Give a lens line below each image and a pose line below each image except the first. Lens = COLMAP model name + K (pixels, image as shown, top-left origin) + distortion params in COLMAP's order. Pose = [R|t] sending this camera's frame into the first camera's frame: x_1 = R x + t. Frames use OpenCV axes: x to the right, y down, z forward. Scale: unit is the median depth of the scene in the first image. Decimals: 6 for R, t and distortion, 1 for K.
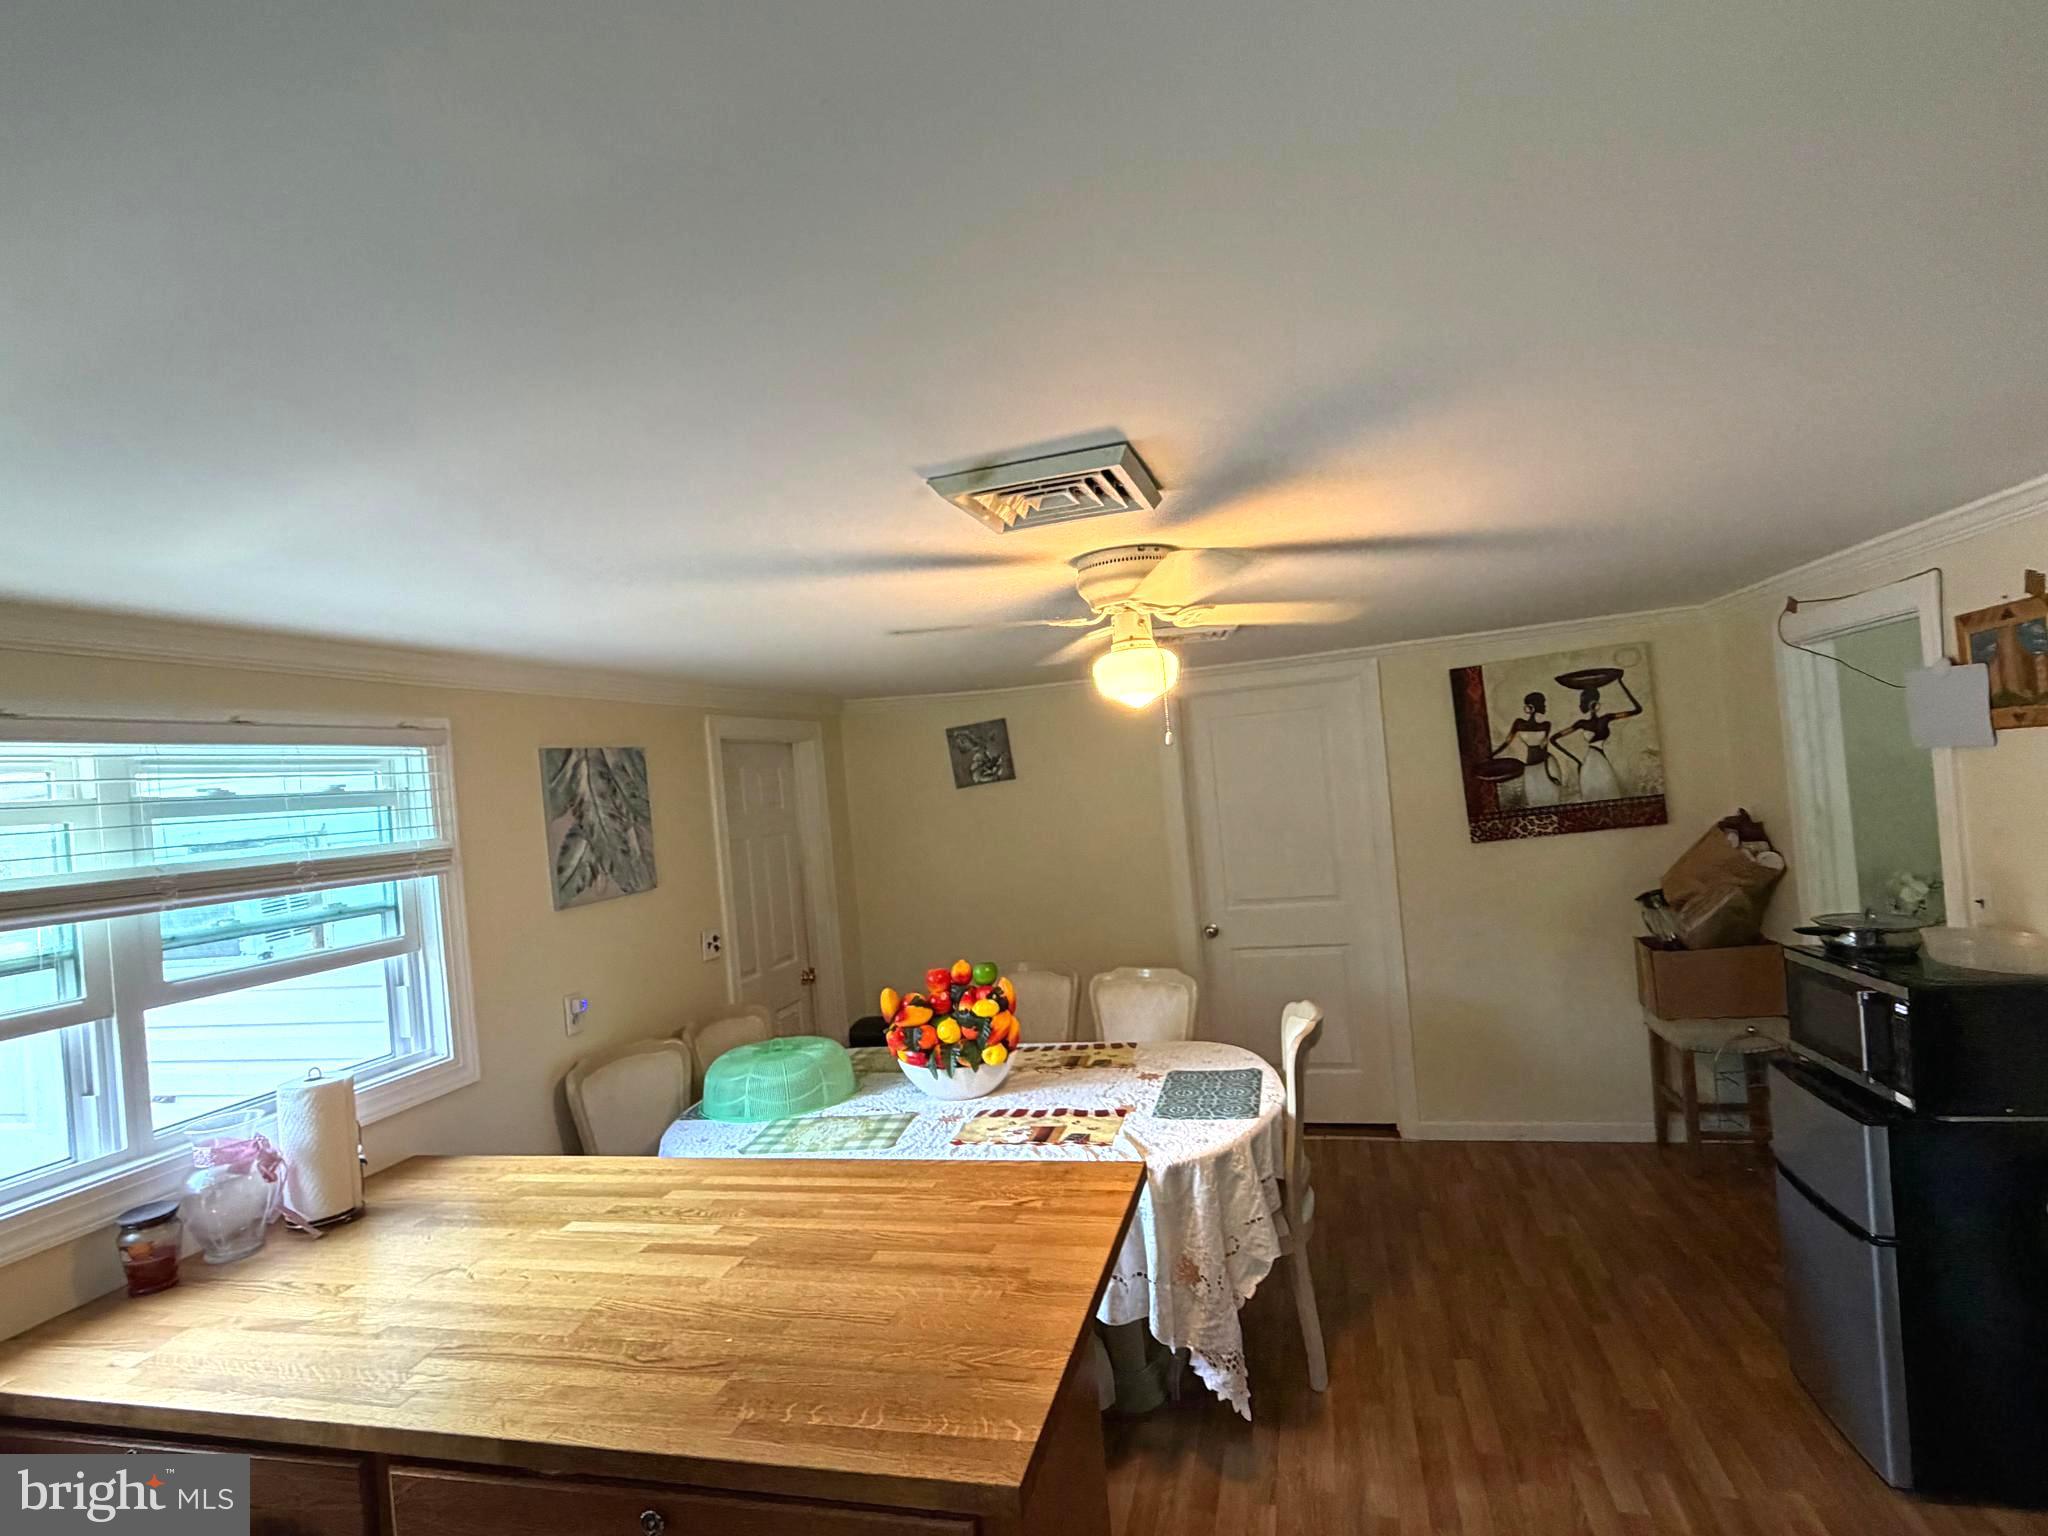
lens RADIAL K [[1038.4, 0, 1024.0], [0, 1038.4, 768.0], [0, 0, 1]] dist [0.001720, 0.000387]
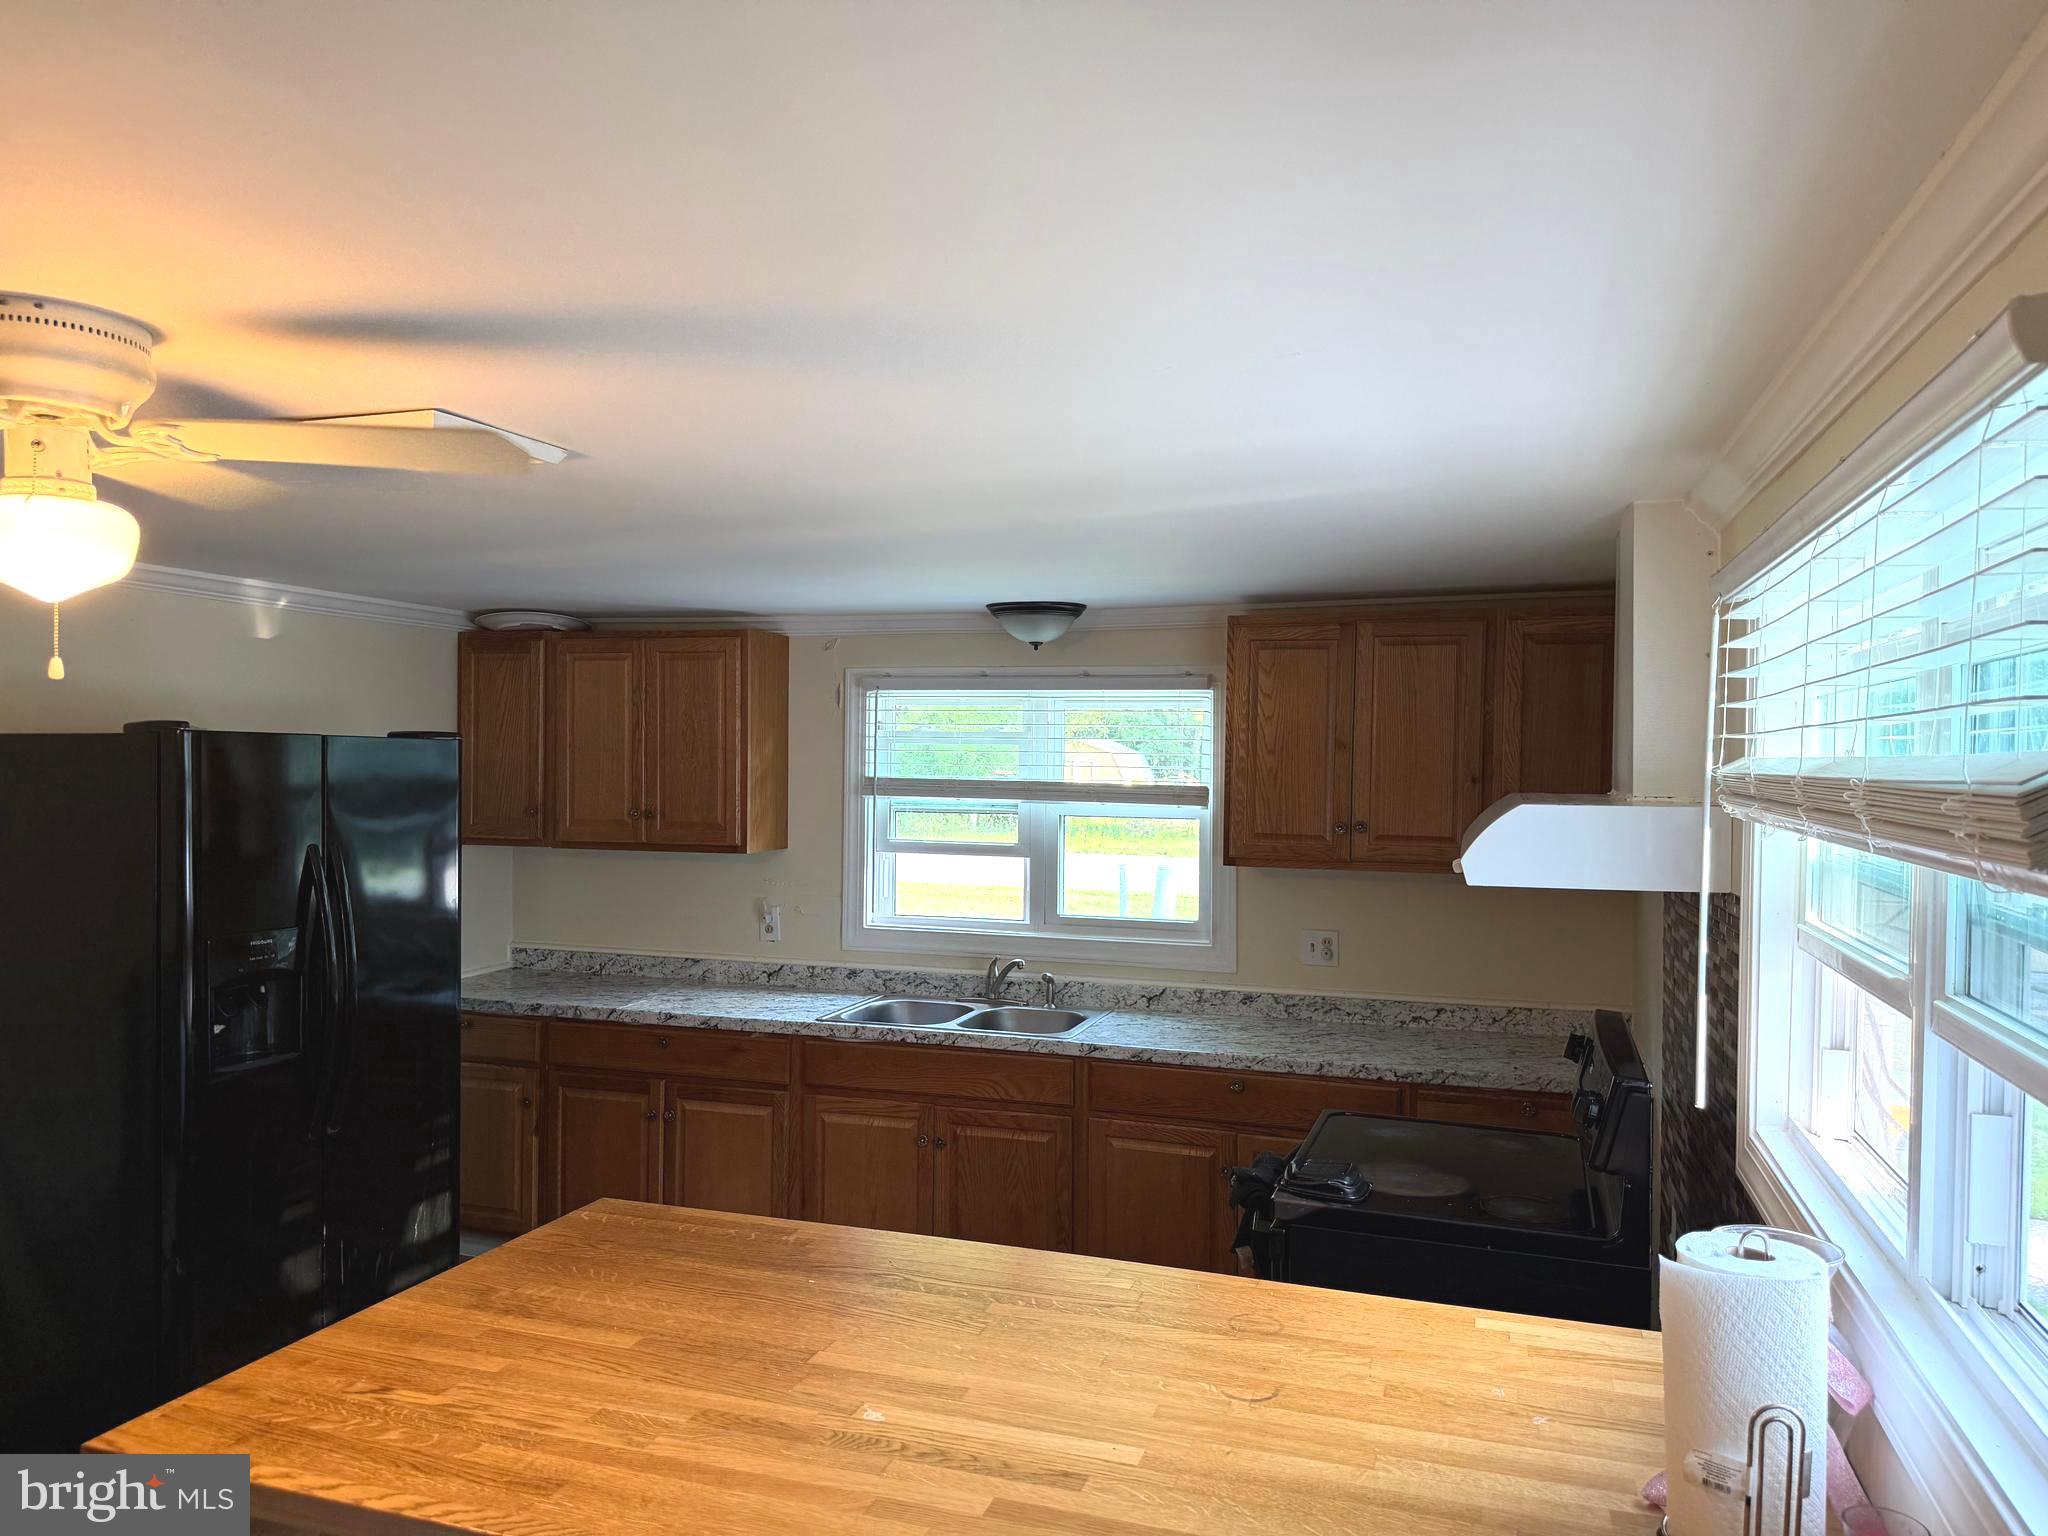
lens RADIAL K [[1435.5, 0, 1025.7], [0, 1435.5, 764.6], [0, 0, 1]] dist [0.104578, -0.135430]
pose [[-0.996003, 0.073912, 0.050141, -0.322633], [0.073448, 0.997238, -0.011045, 0.054236], [-0.050818, -0.007318, -0.998681, 1.294732]]
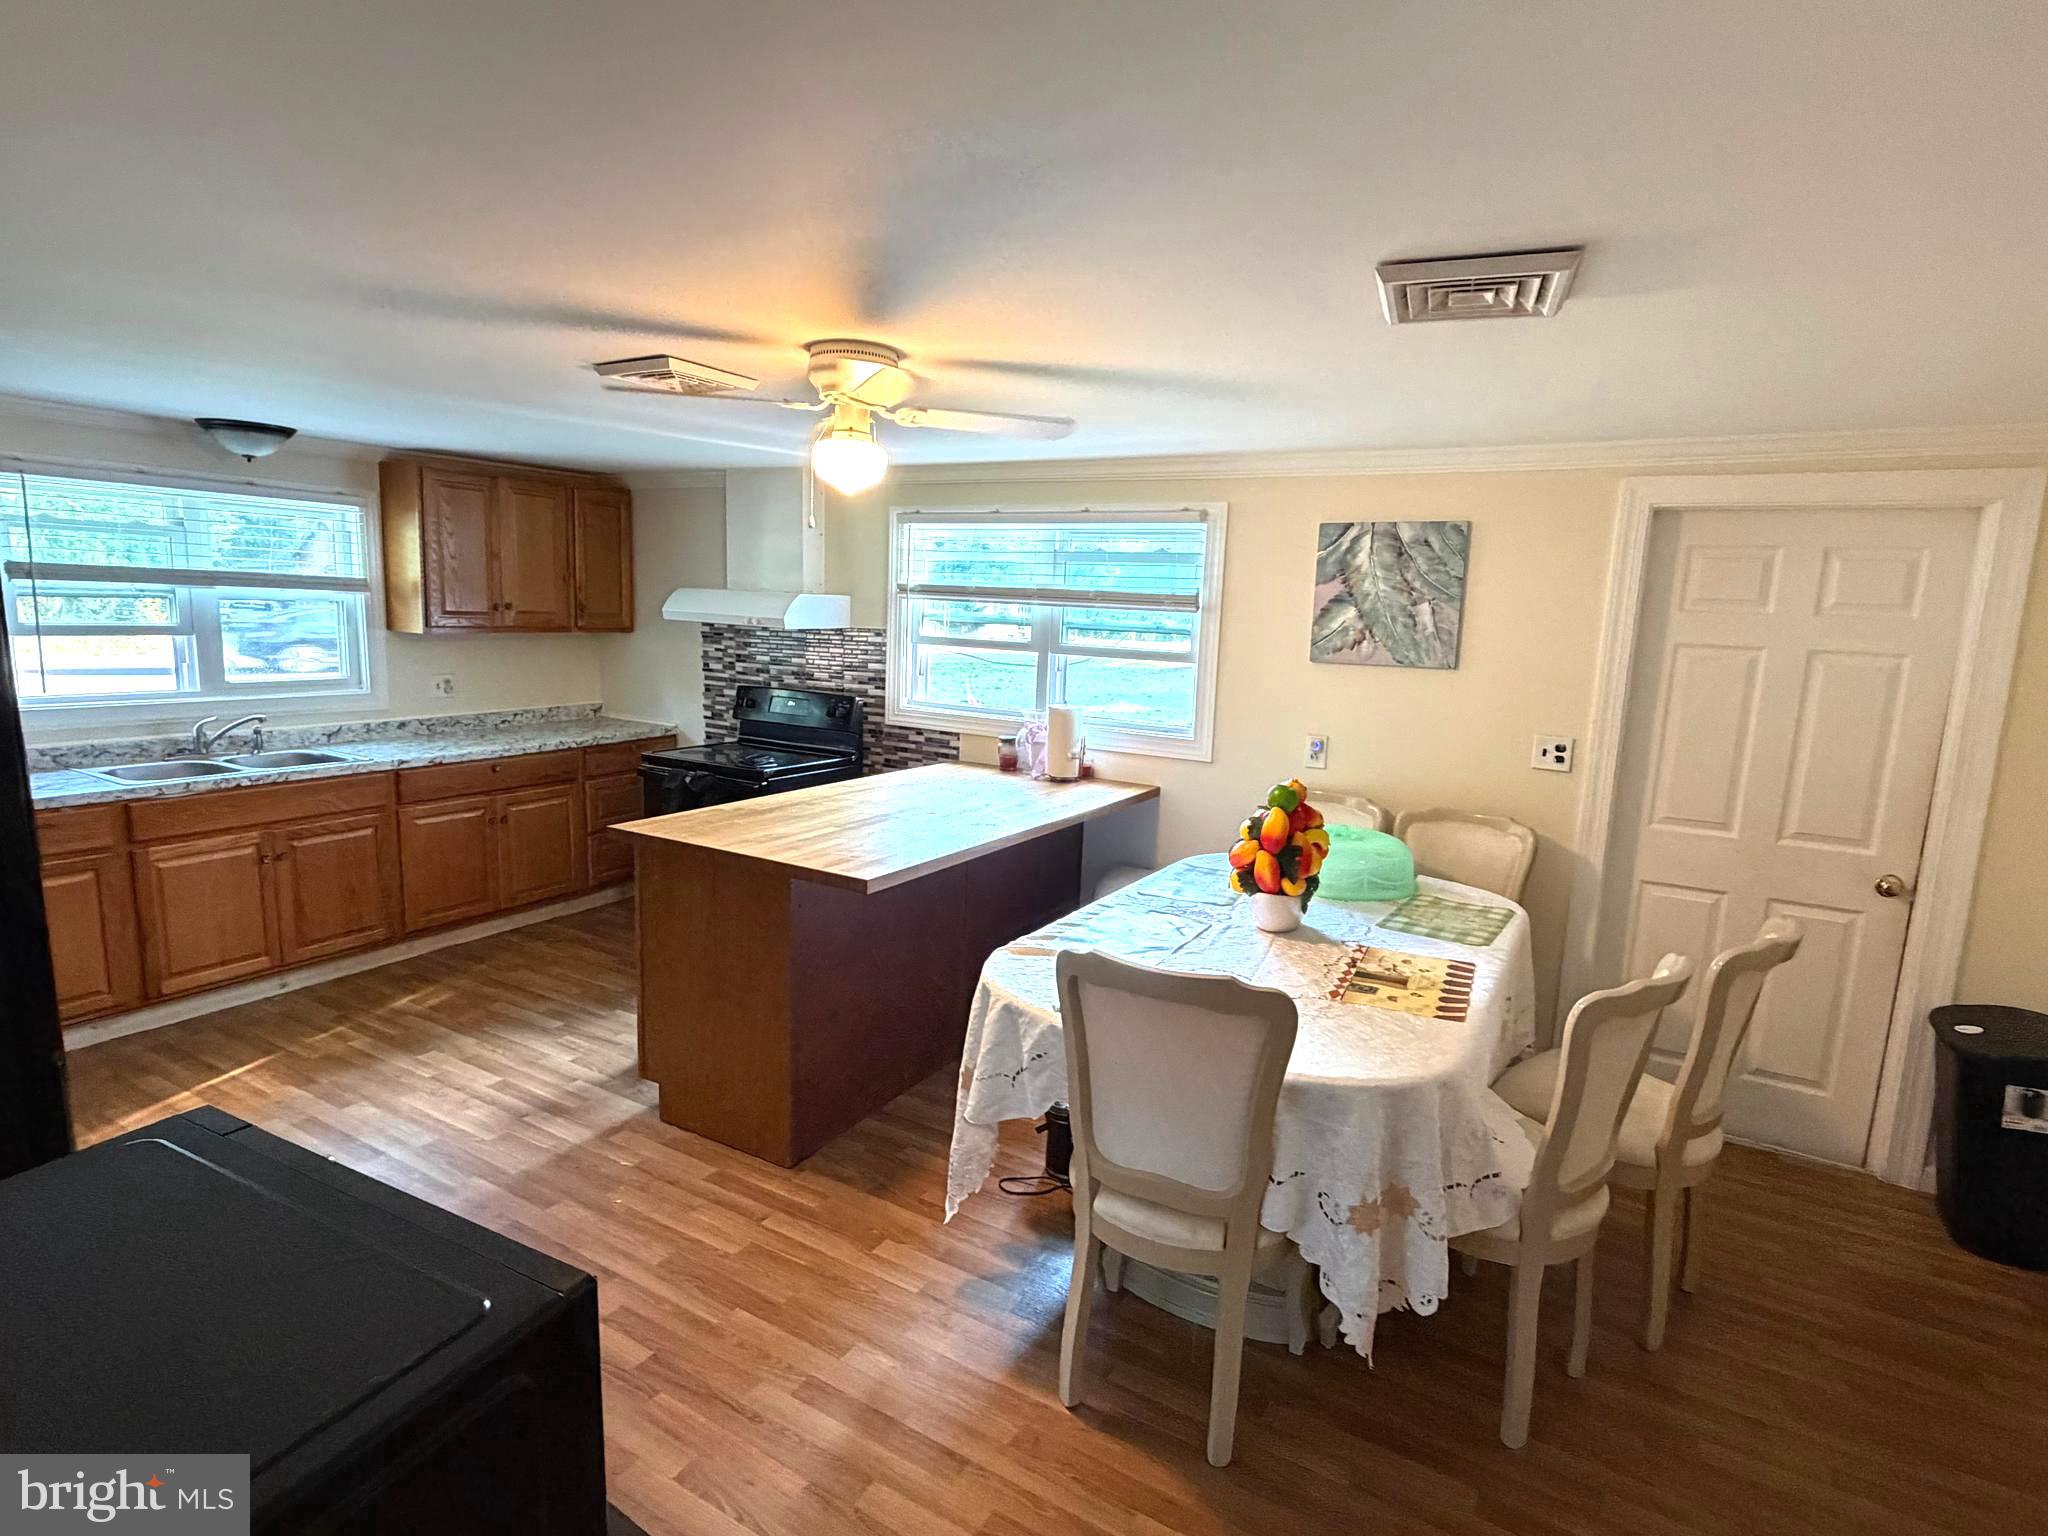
lens RADIAL K [[1038.4, 0, 1024.0], [0, 1038.4, 768.0], [0, 0, 1]] dist [0.001720, 0.000387]
pose [[-0.261611, 0.226256, -0.938279, 0.880682], [-0.007035, 0.971662, 0.236268, -0.027884], [0.965148, 0.068411, -0.252605, 1.104143]]
